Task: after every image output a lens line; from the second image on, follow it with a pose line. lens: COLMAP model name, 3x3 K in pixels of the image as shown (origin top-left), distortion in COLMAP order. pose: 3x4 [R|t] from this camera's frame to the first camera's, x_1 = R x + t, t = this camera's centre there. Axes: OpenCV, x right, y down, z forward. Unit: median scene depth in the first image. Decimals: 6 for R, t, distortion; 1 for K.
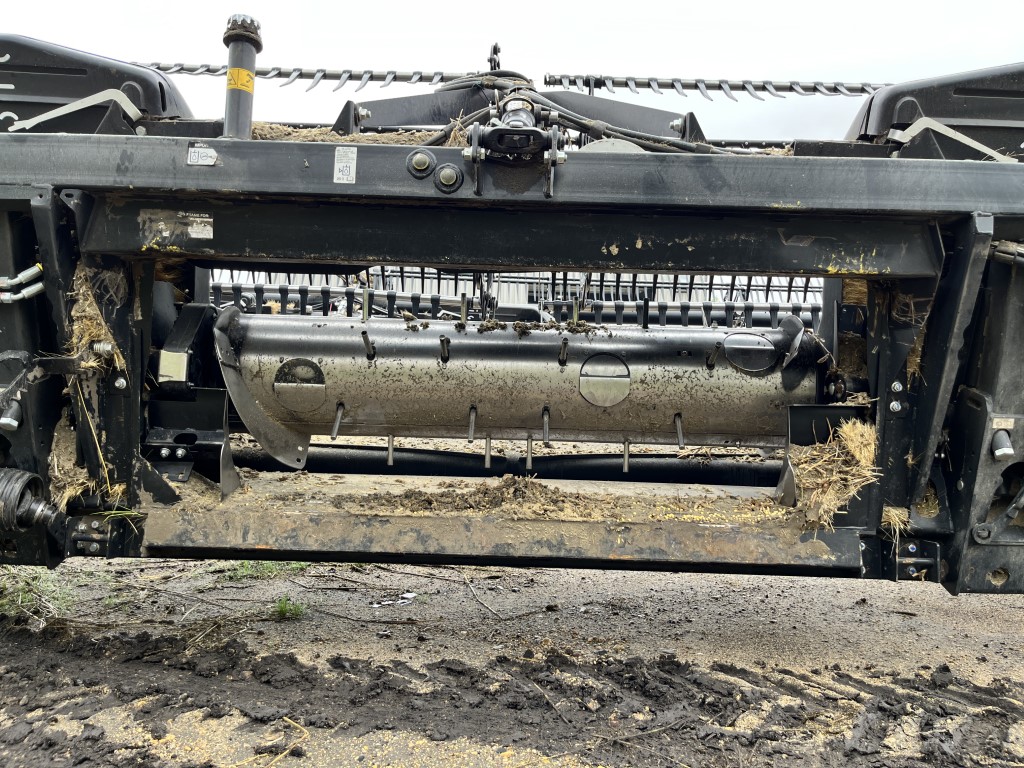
lens RADIAL K [[759.6, 0, 512.0], [0, 759.6, 384.0], [0, 0, 1]] dist [0.090605, -0.109531]
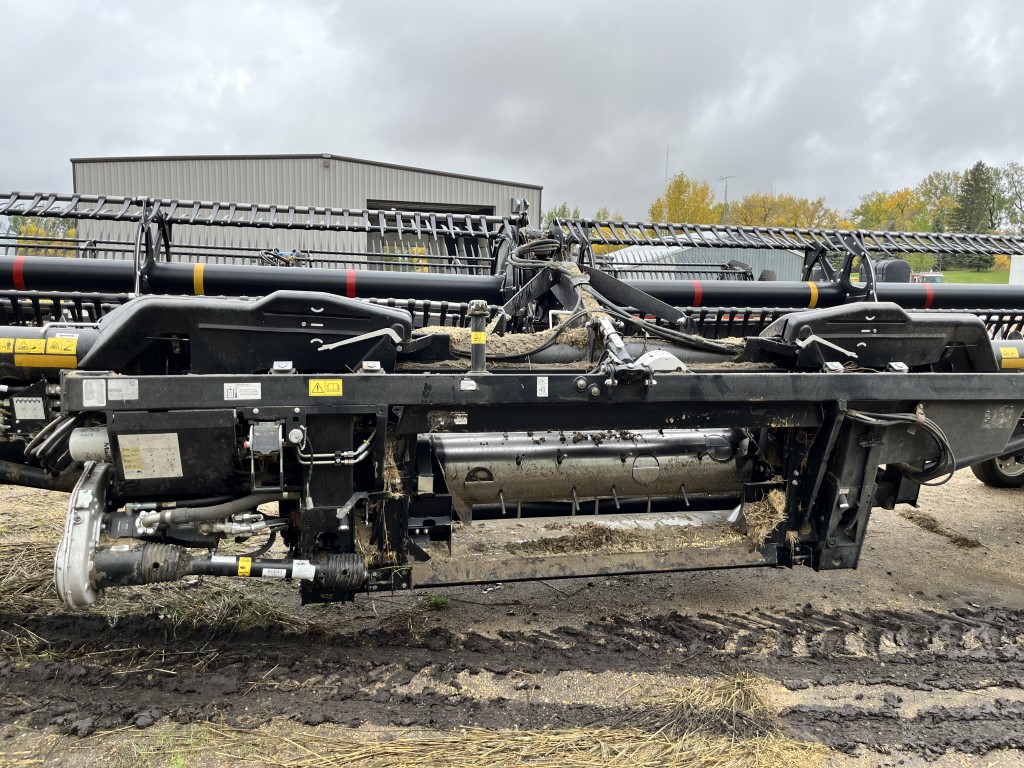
lens RADIAL K [[759.6, 0, 512.0], [0, 759.6, 384.0], [0, 0, 1]] dist [0.090605, -0.109531]
pose [[0.974879, -0.035168, 0.219941, -0.623216], [0.008114, 0.992409, 0.122715, -0.463900], [-0.222587, -0.117848, 0.967764, -0.699024]]
